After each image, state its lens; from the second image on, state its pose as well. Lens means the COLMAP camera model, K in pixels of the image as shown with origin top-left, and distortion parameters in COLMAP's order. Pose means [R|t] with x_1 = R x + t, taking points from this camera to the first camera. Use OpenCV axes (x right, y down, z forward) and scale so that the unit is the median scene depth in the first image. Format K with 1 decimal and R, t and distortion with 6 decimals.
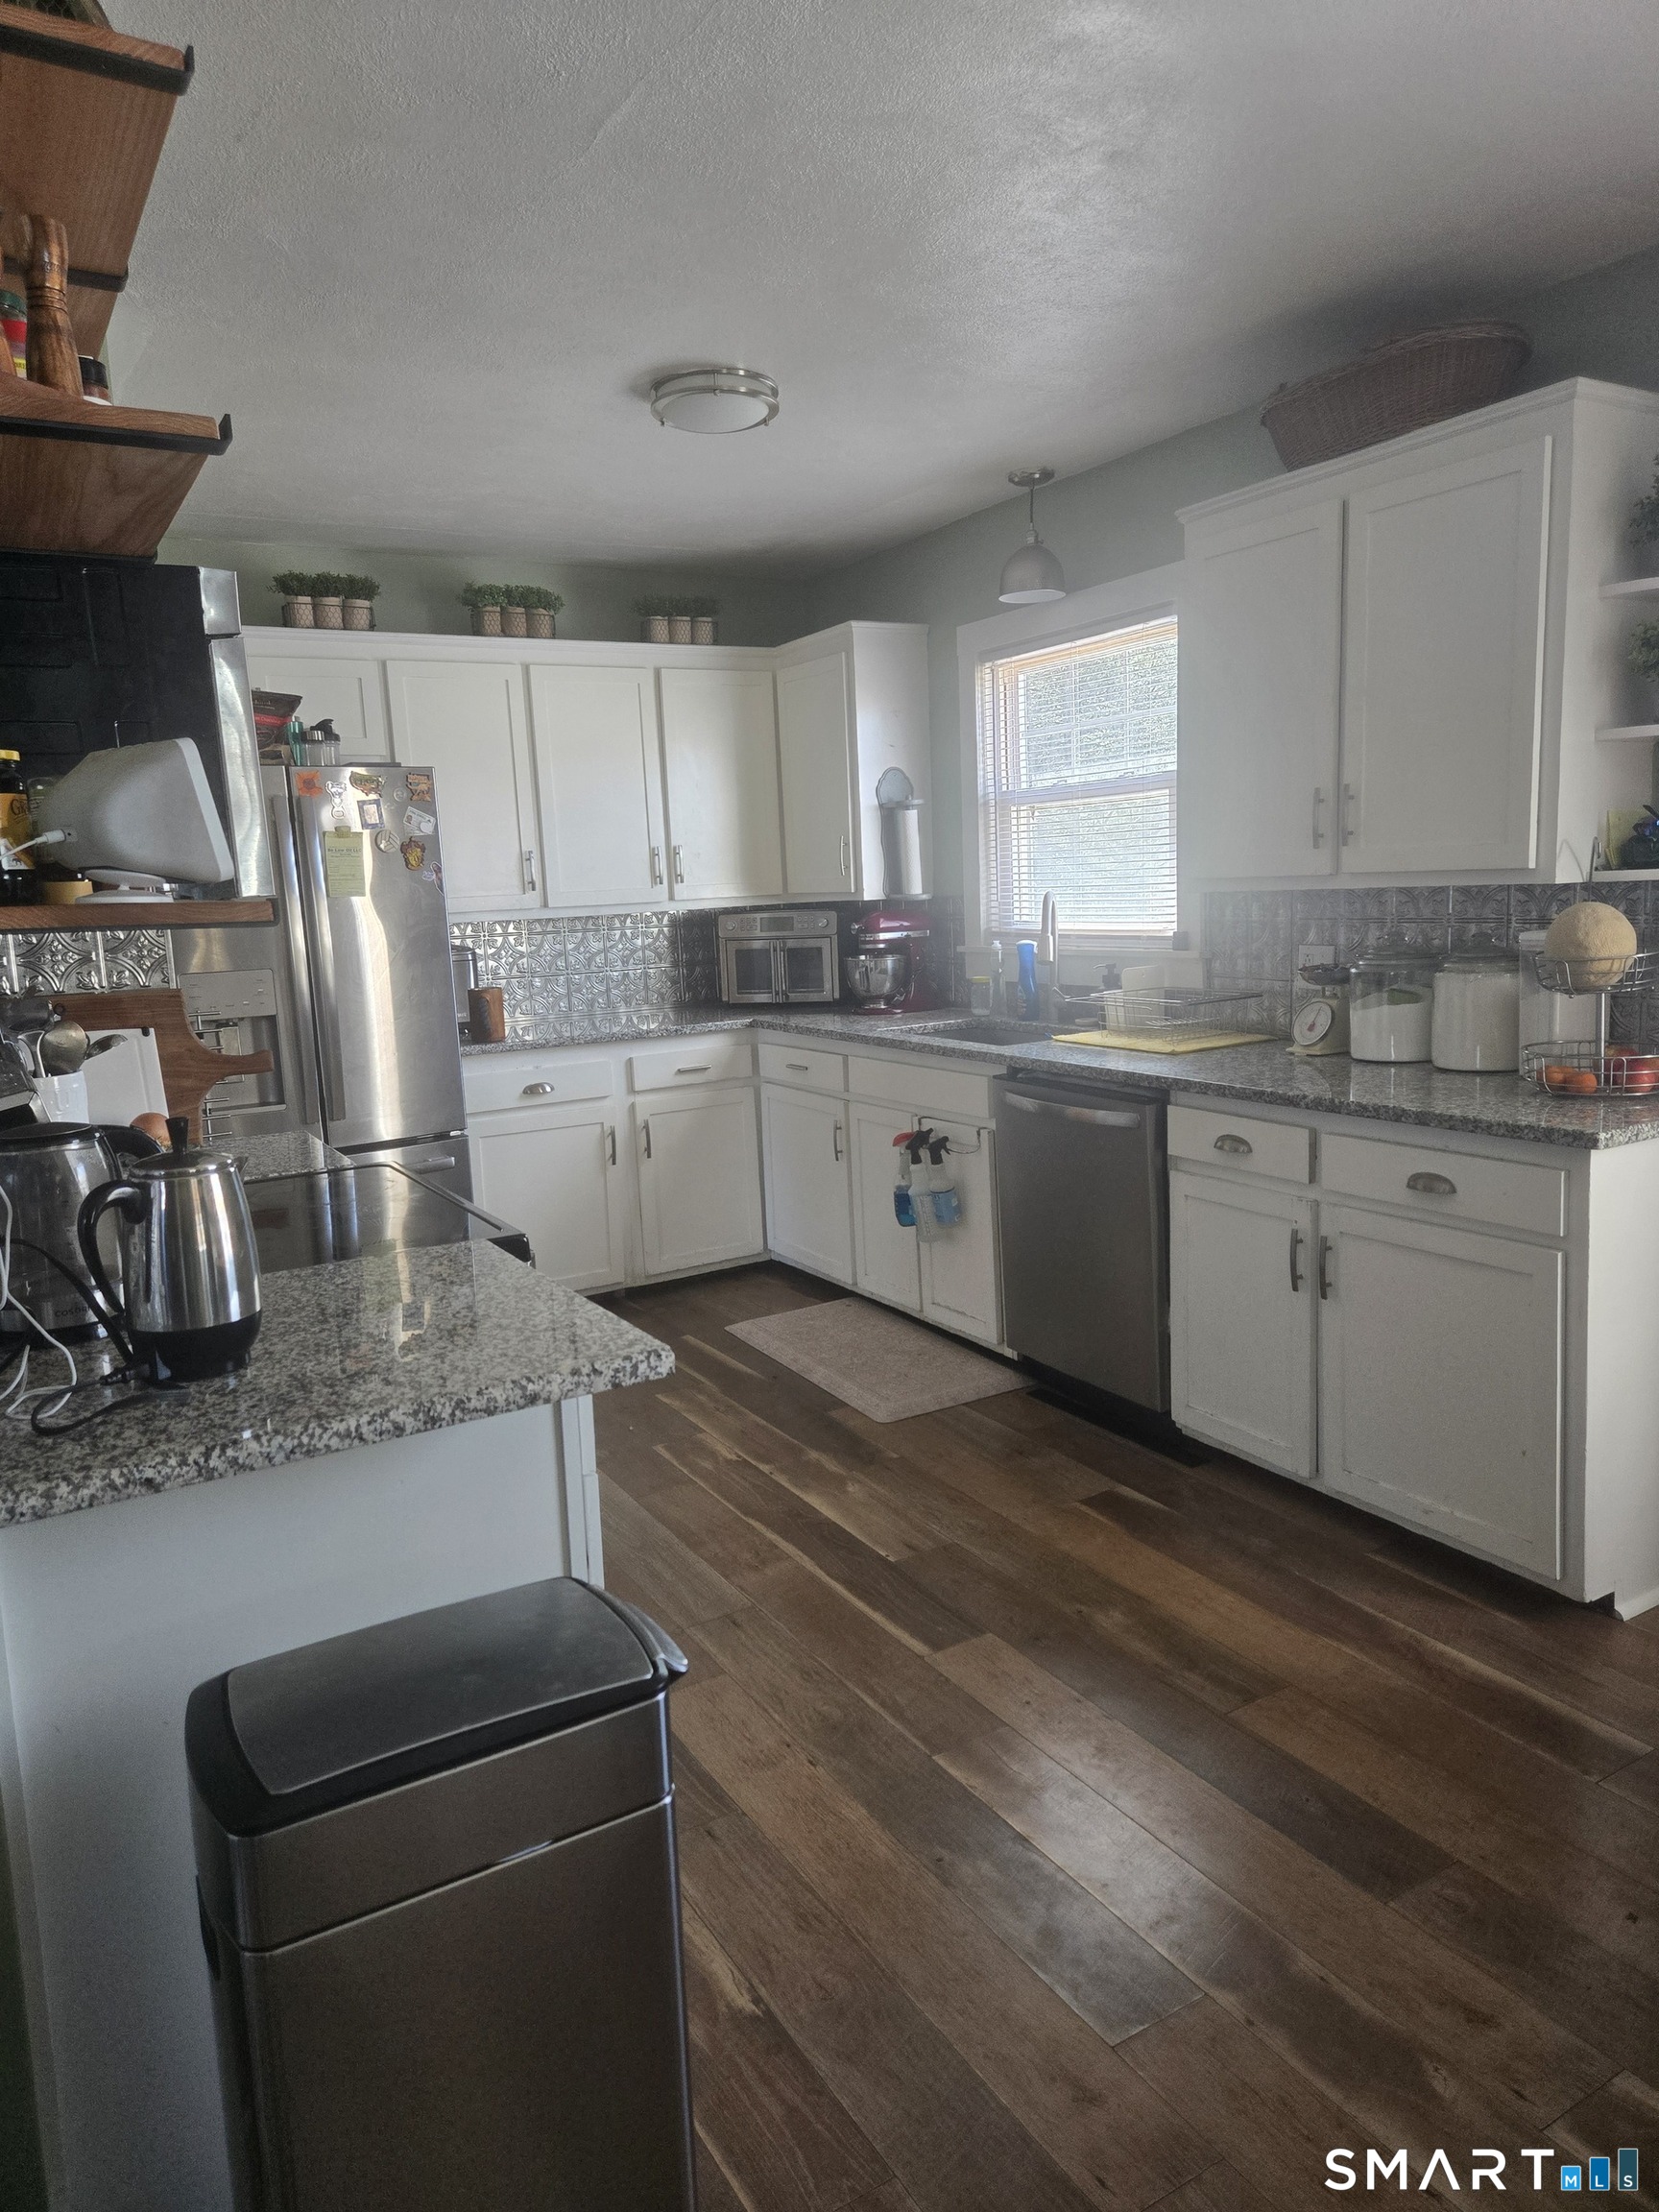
lens RADIAL K [[1483.6, 0, 841.7], [0, 1483.6, 1088.1], [0, 0, 1]] dist [0.051201, -0.044786]
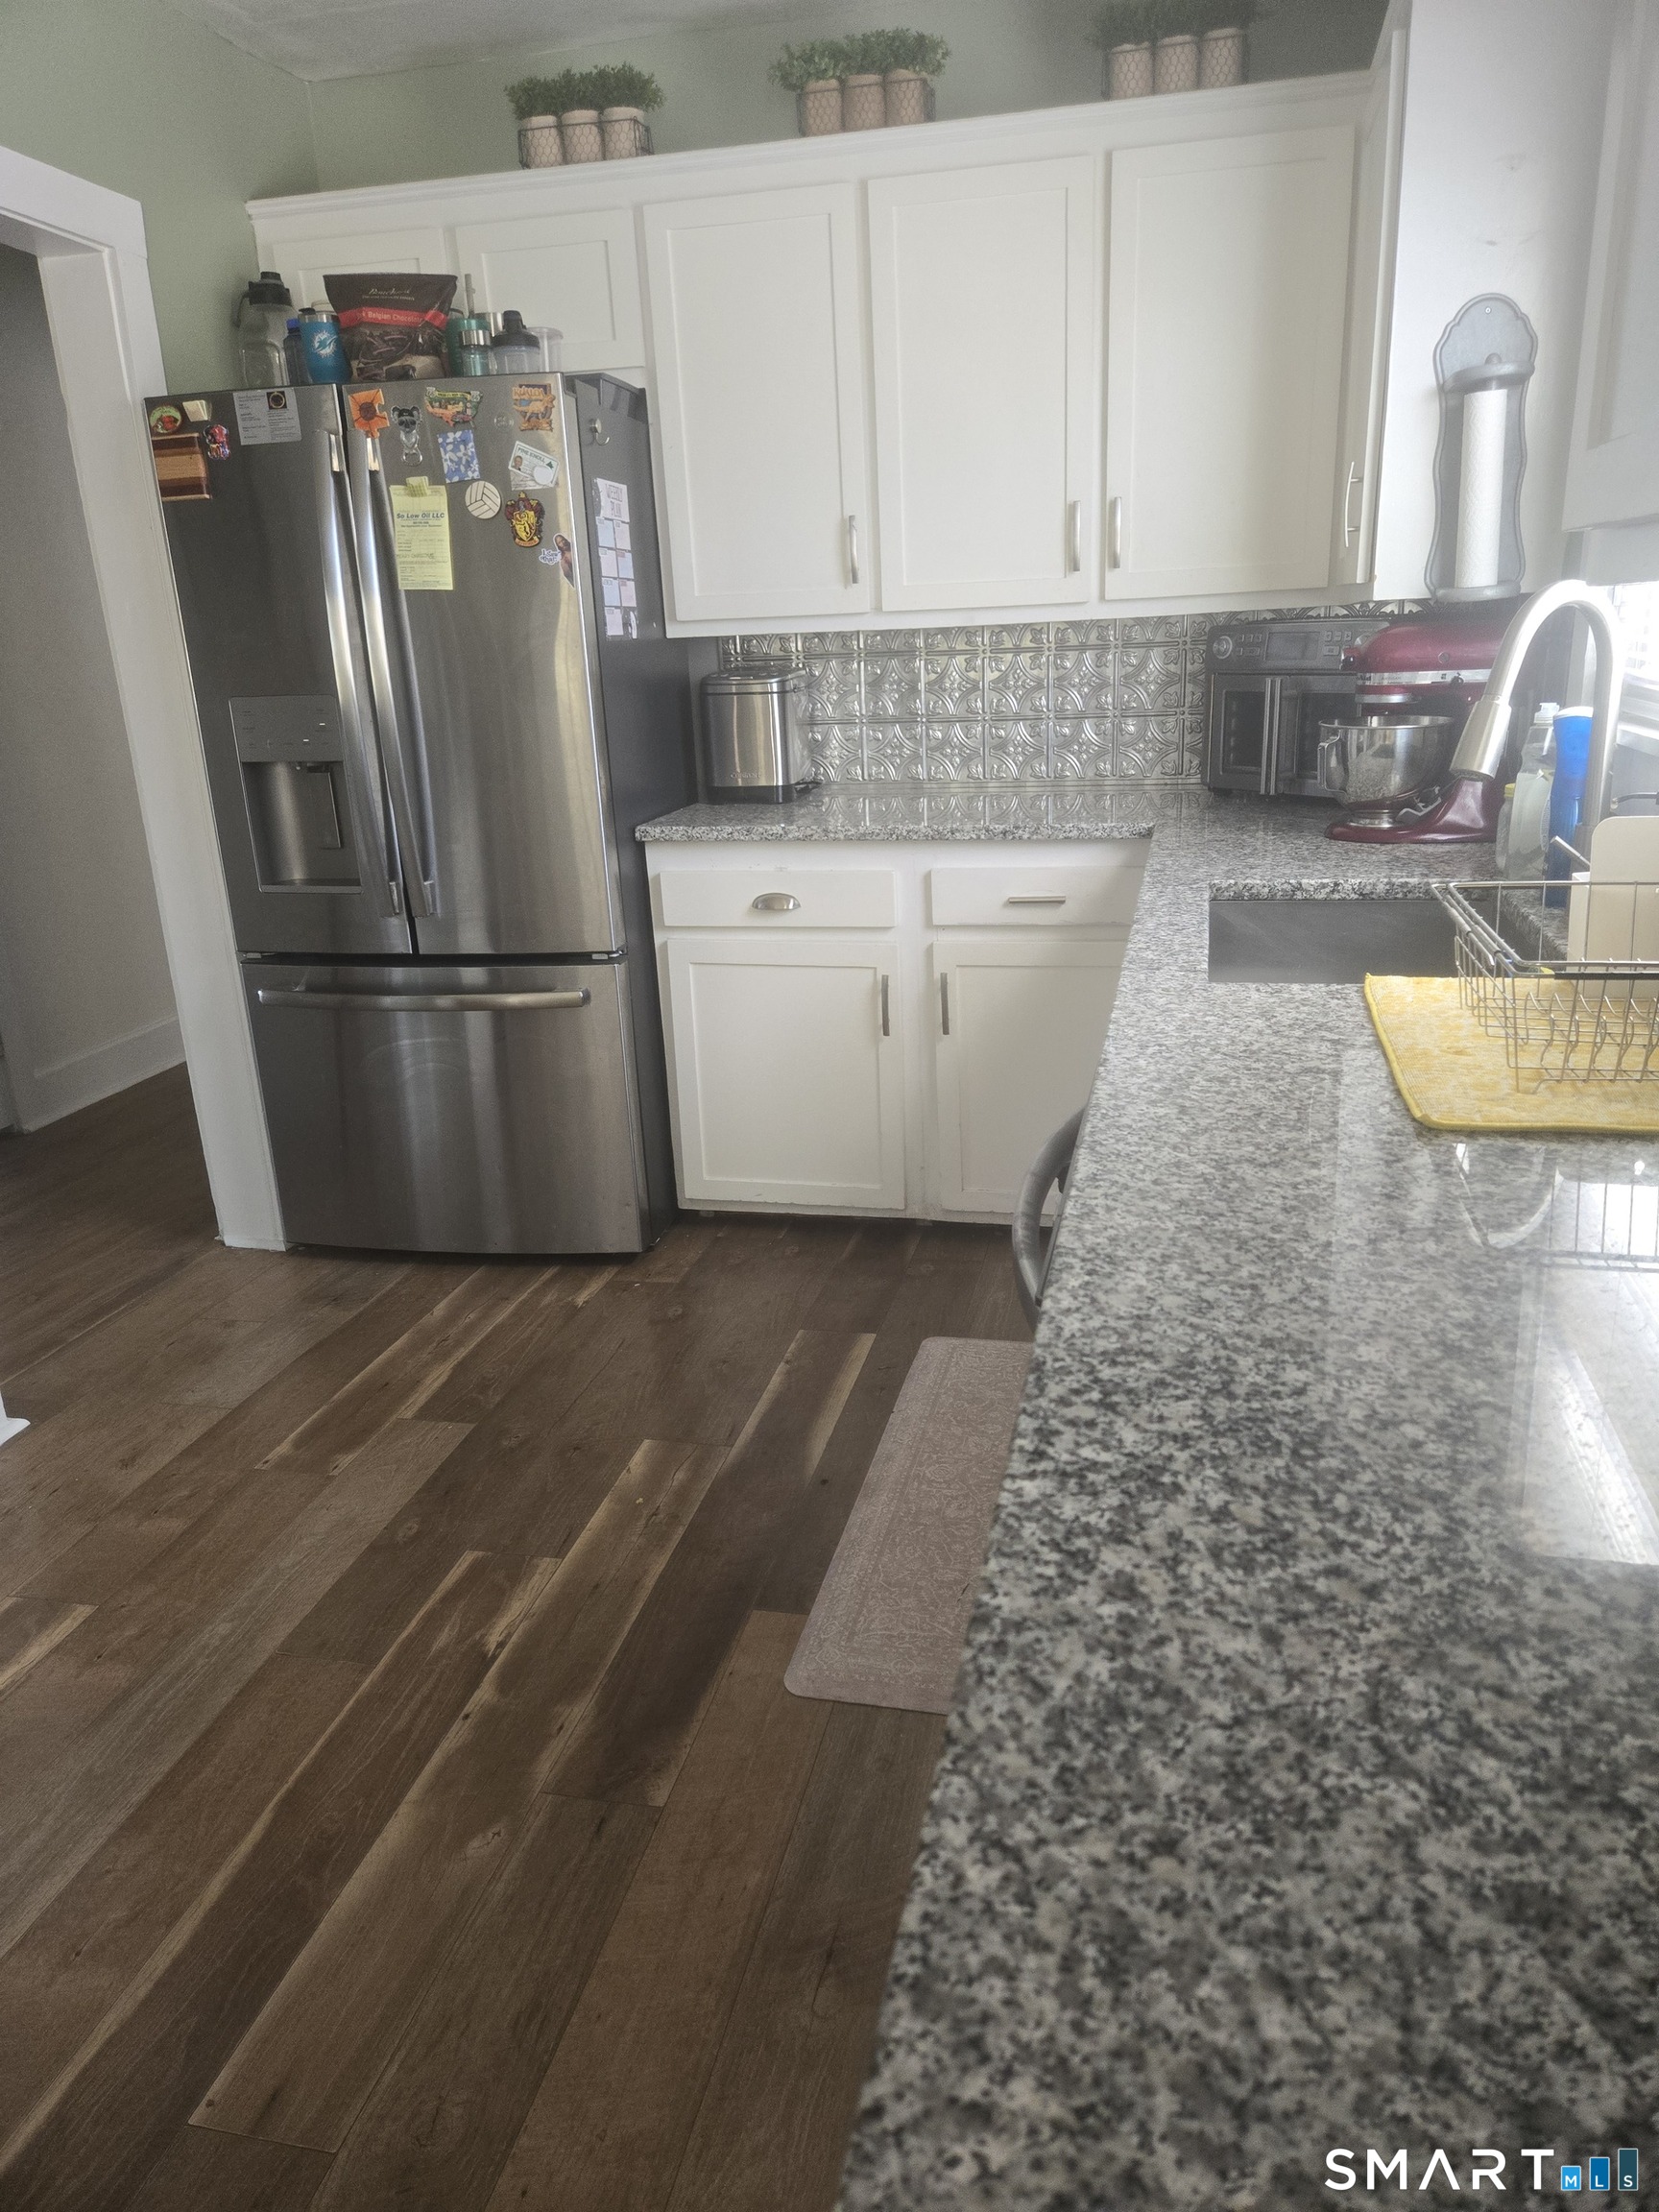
lens RADIAL K [[1483.6, 0, 834.9], [0, 1483.6, 1109.4], [0, 0, 1]] dist [0.051201, -0.044786]
pose [[0.729571, 0.227089, -0.645102, 0.258956], [-0.092725, 0.967398, 0.235677, -0.068704], [0.677590, -0.112126, 0.726842, 0.537193]]
